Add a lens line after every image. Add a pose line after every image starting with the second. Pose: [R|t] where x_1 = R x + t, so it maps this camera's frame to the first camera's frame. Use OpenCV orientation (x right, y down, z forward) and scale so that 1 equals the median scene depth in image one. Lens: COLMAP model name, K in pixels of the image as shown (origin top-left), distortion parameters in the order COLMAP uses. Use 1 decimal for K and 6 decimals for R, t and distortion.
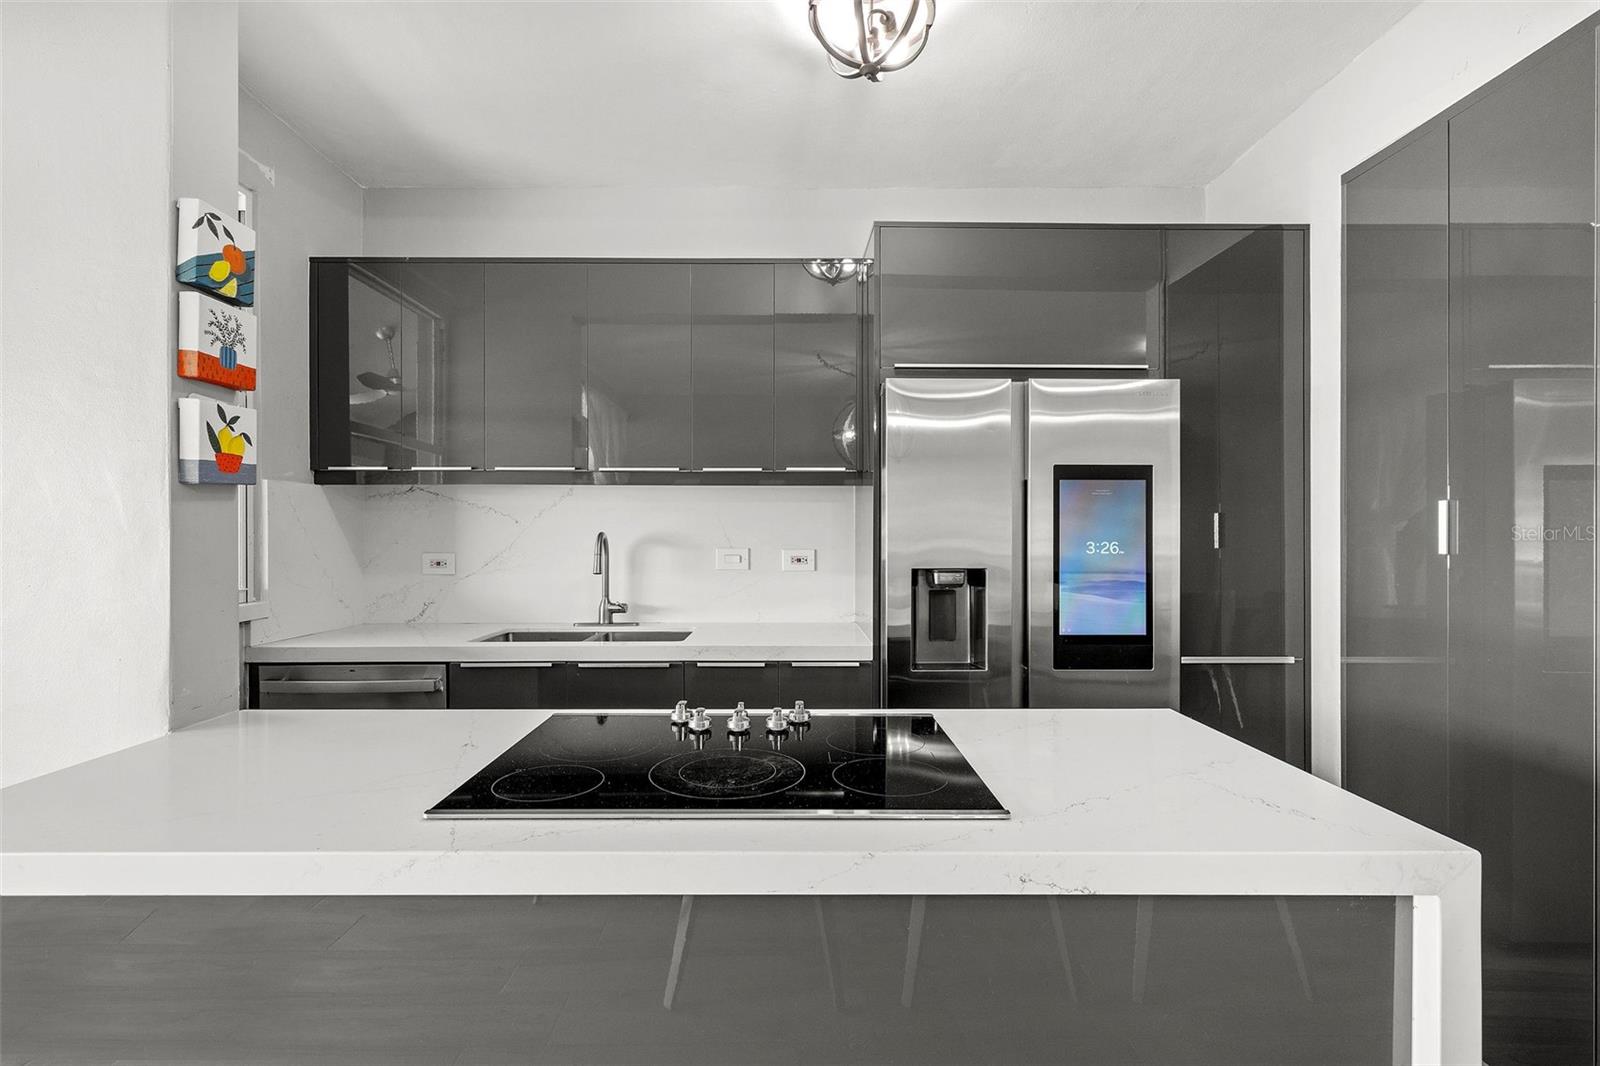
lens RADIAL K [[733.4, 0, 775.4], [0, 733.4, 535.3], [0, 0, 1]] dist [-0.002696, 0.002721]
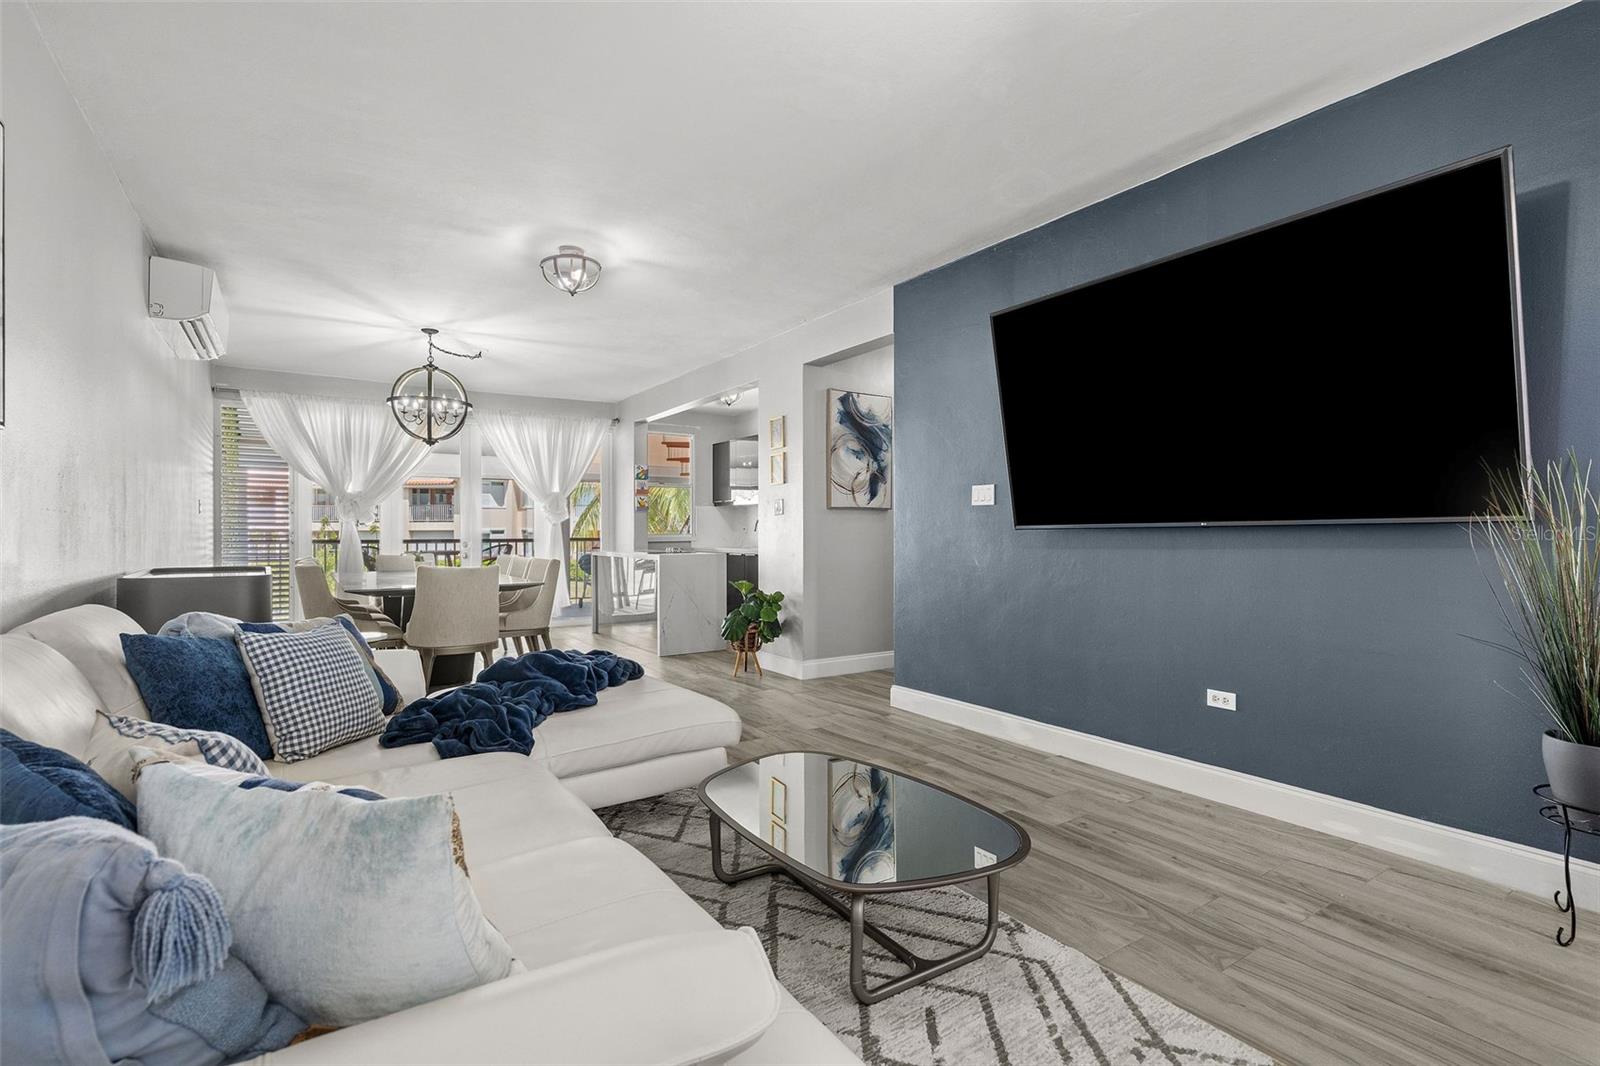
lens RADIAL K [[733.4, 0, 797.0], [0, 733.4, 540.3], [0, 0, 1]] dist [-0.002696, 0.002721]
pose [[0.546897, 0.008618, -0.837156, 3.184197], [-0.002965, 0.999961, 0.008358, 0.077809], [0.837195, -0.002089, 0.546901, -0.781281]]
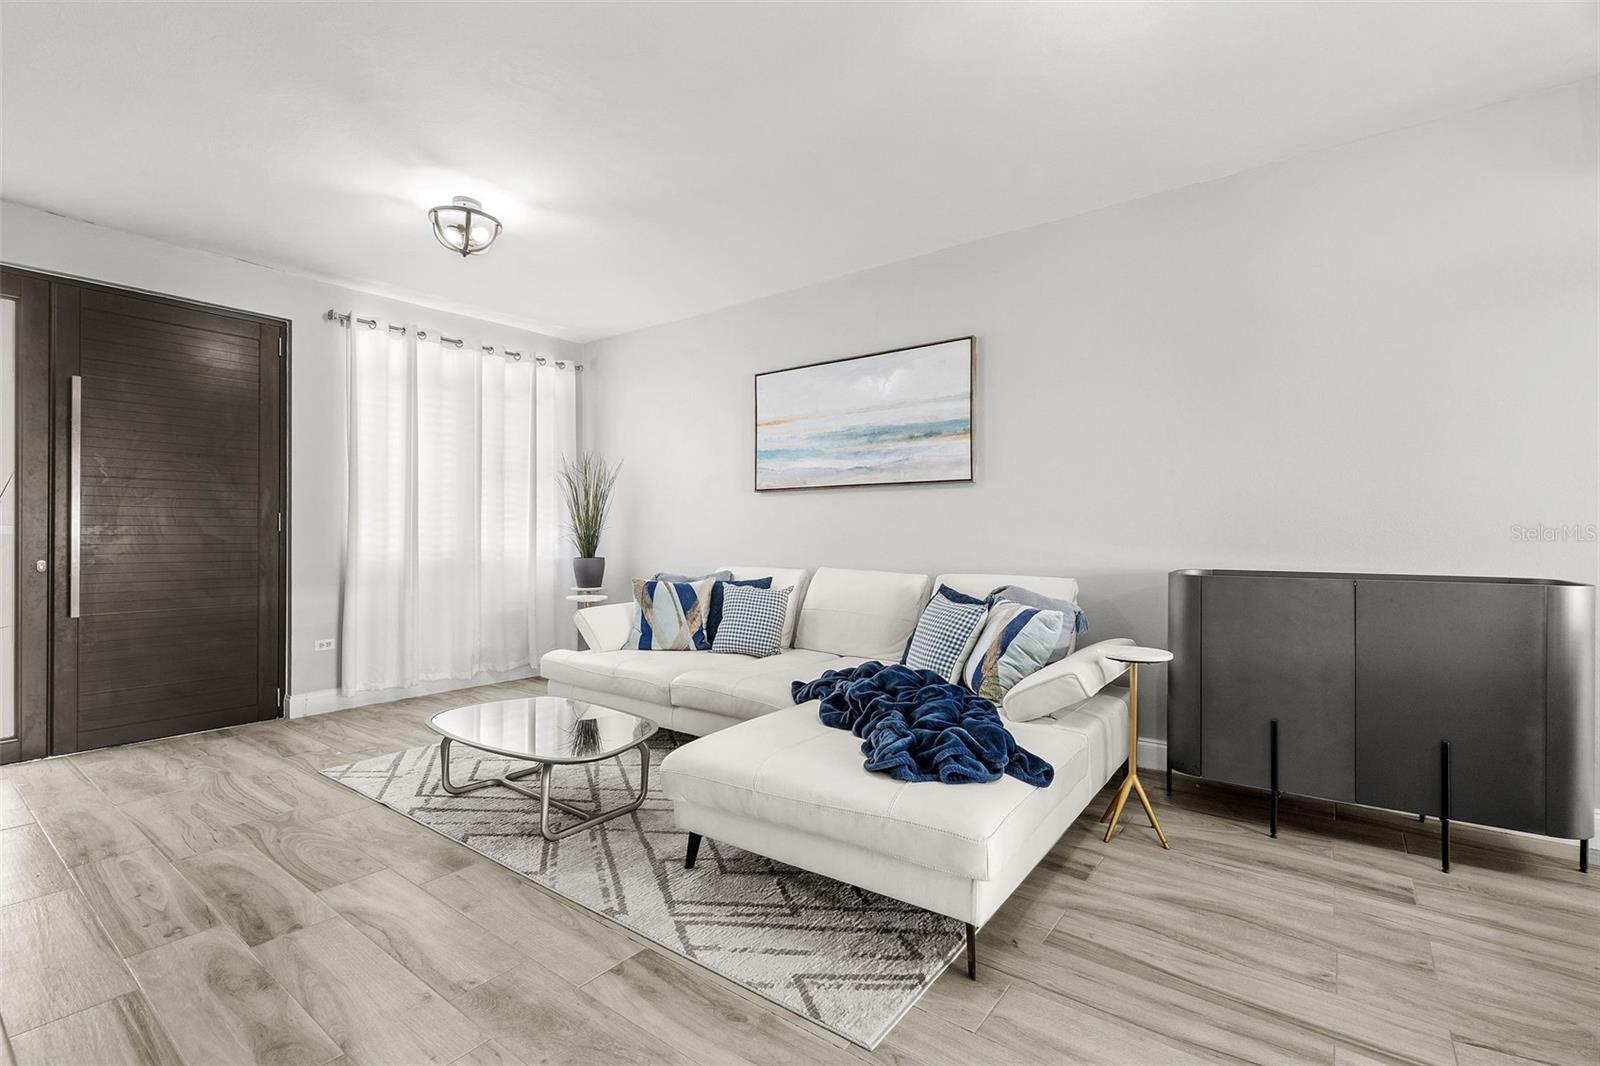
lens RADIAL K [[733.4, 0, 787.1], [0, 733.4, 518.2], [0, 0, 1]] dist [-0.002696, 0.002721]
pose [[-0.779046, 0.020046, 0.626647, 1.236275], [0.005194, 0.999661, -0.025521, 0.089634], [-0.626946, -0.016627, -0.778885, 0.553442]]
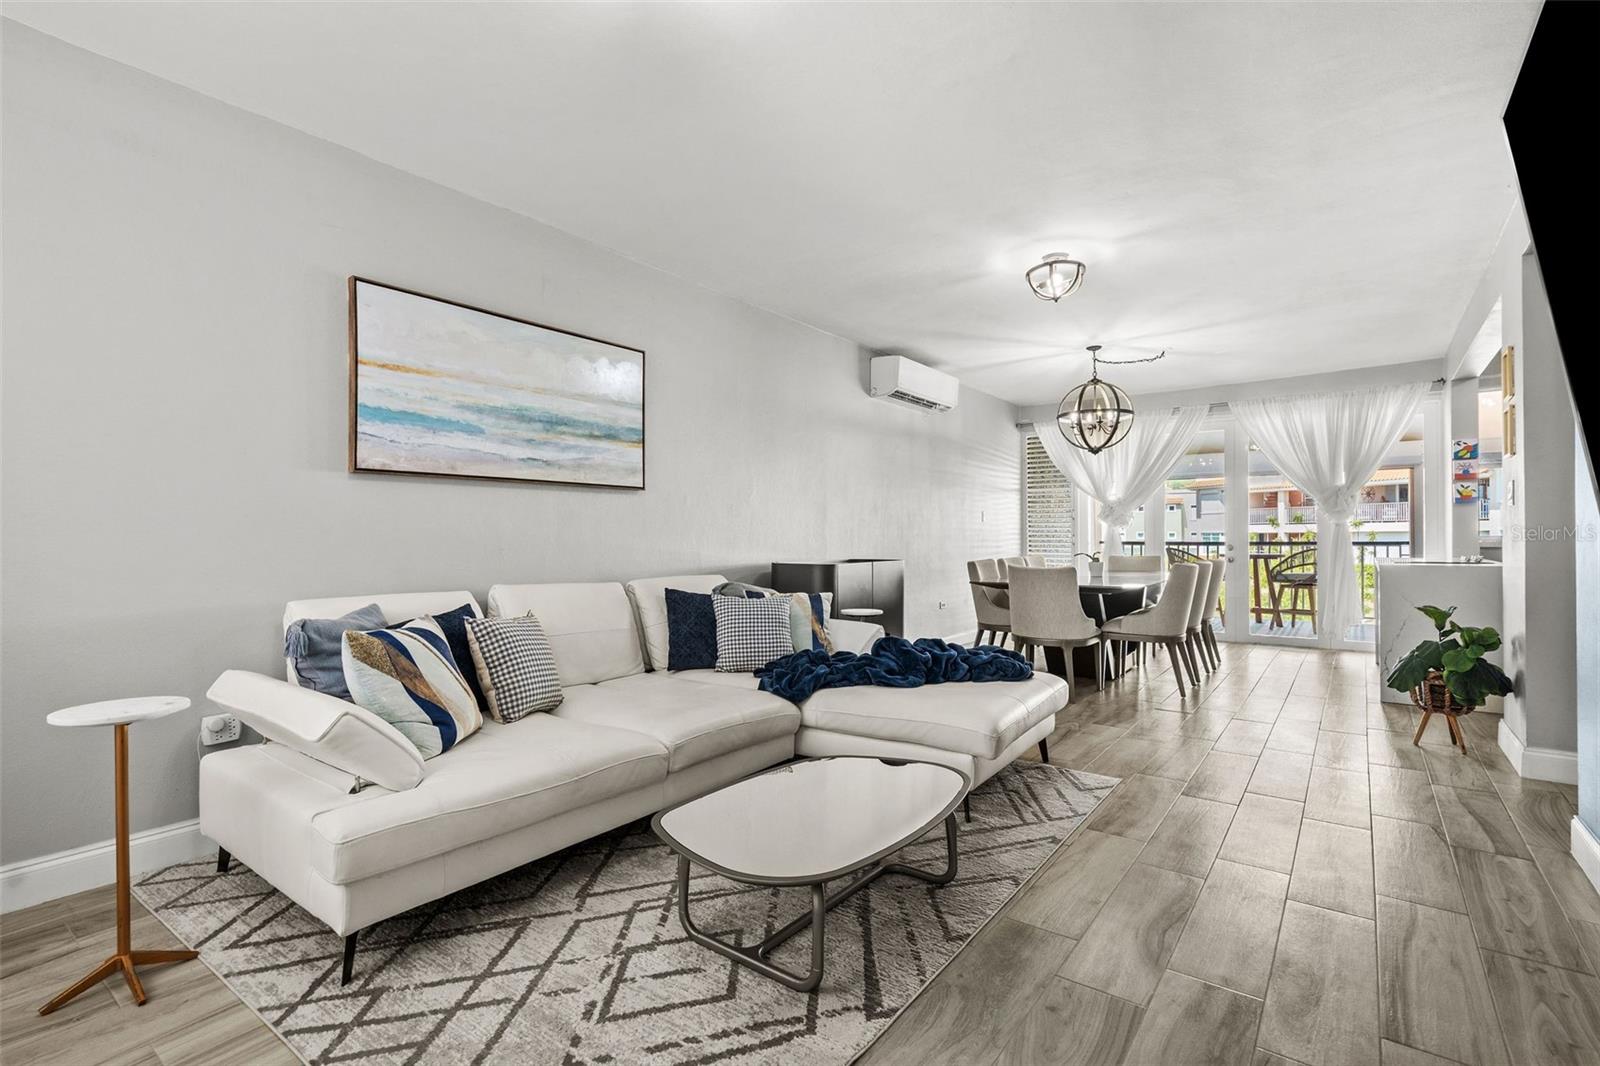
lens RADIAL K [[733.4, 0, 785.9], [0, 733.4, 536.8], [0, 0, 1]] dist [-0.002696, 0.002721]
pose [[-0.618010, 0.003408, -0.786163, 3.226060], [0.001009, 0.999993, 0.003542, 0.070901], [0.786170, 0.001396, -0.618009, 0.342366]]
